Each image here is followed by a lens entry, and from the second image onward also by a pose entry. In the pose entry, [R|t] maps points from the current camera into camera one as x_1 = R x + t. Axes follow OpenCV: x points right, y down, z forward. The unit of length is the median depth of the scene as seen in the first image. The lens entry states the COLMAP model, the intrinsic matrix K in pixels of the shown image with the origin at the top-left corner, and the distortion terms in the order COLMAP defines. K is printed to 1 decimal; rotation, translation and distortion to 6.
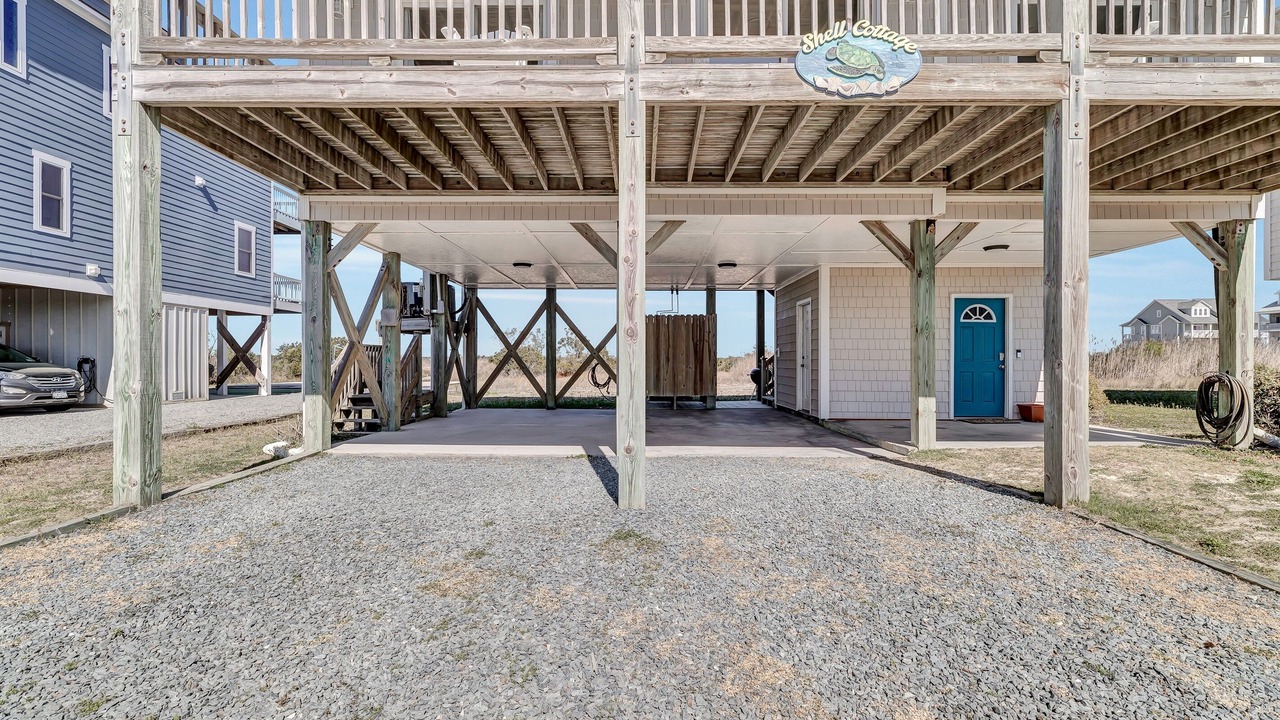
lens RADIAL K [[582.6, 0, 640.0], [0, 582.6, 360.0], [0, 0, 1]] dist [0.001244, -0.000034]
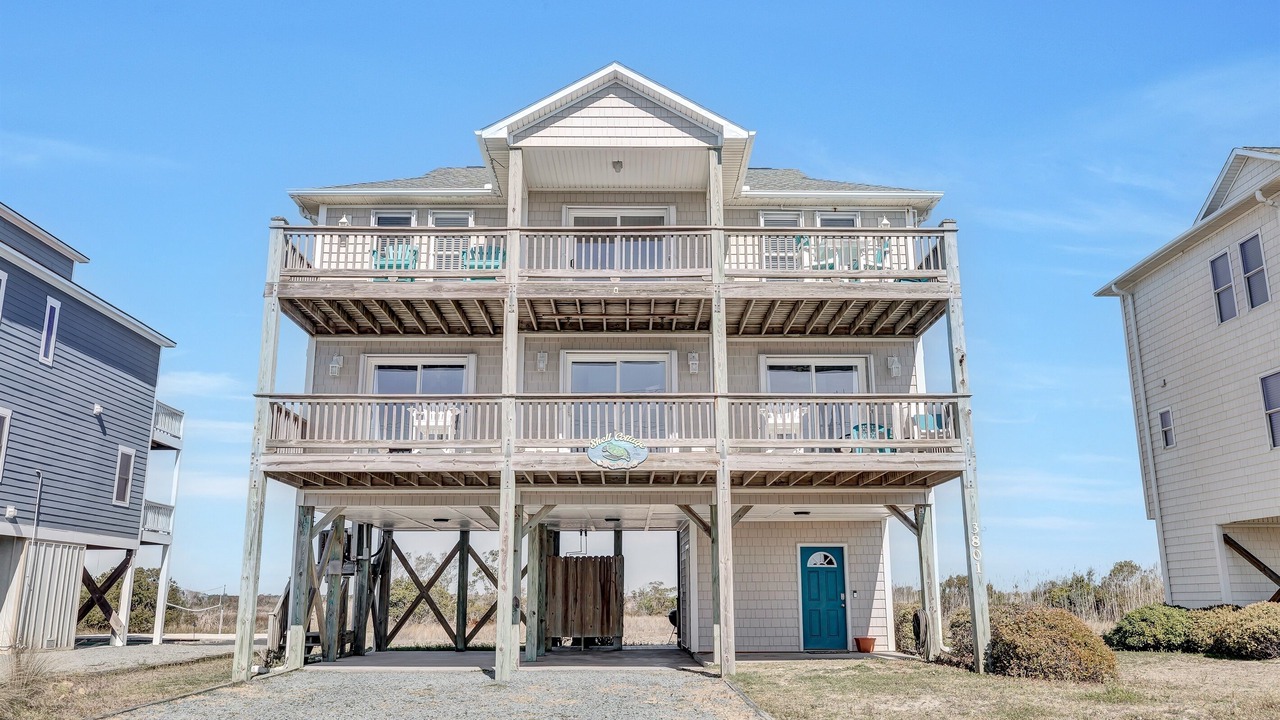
lens RADIAL K [[978.6, 0, 640.0], [0, 978.6, 360.0], [0, 0, 1]] dist [-0.001291, -0.000206]
pose [[0.999682, 0.001194, 0.025180, 0.139612], [0.004825, 0.971338, -0.237653, -0.002045], [-0.024742, 0.237698, 0.971024, -0.934812]]
